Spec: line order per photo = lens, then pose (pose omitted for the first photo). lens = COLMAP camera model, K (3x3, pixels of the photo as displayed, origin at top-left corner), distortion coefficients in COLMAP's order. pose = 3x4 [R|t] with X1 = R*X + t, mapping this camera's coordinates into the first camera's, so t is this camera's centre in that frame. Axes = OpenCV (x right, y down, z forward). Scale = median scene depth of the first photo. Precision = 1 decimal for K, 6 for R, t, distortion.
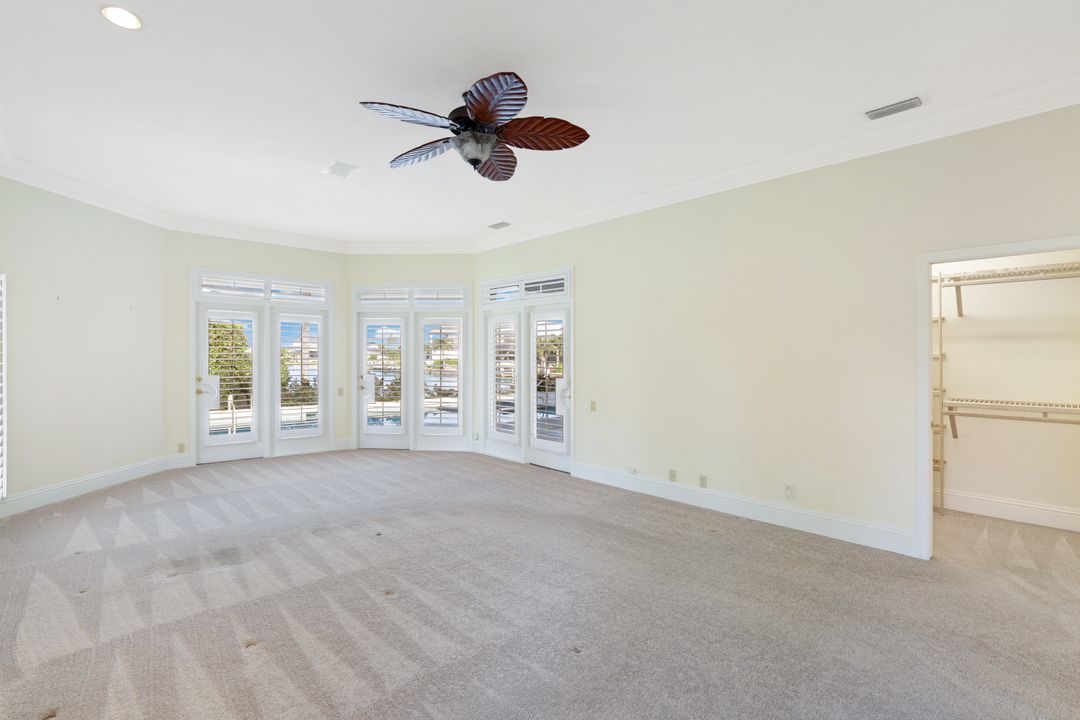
lens RADIAL K [[475.8, 0, 534.3], [0, 475.8, 351.6], [0, 0, 1]] dist [-0.043466, 0.016493]
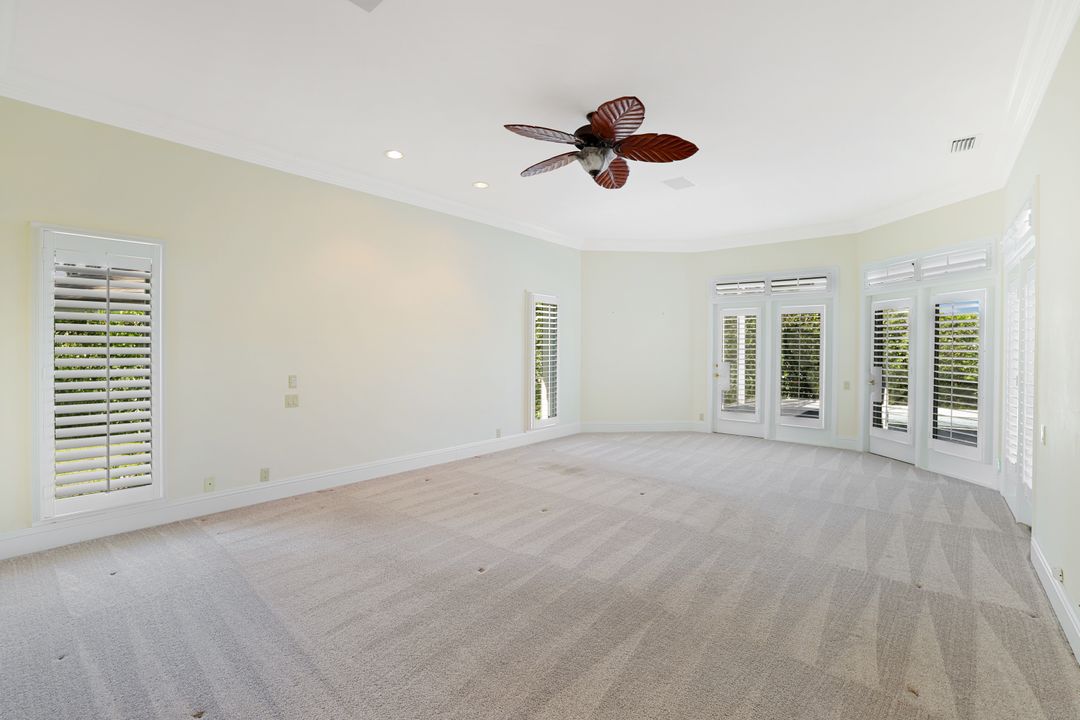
lens RADIAL K [[475.8, 0, 534.3], [0, 475.8, 351.6], [0, 0, 1]] dist [-0.043466, 0.016493]
pose [[0.180869, 0.004835, -0.983495, 0.443749], [0.008596, 0.999942, 0.006497, 0.009983], [0.983470, -0.009629, 0.180817, 0.290079]]
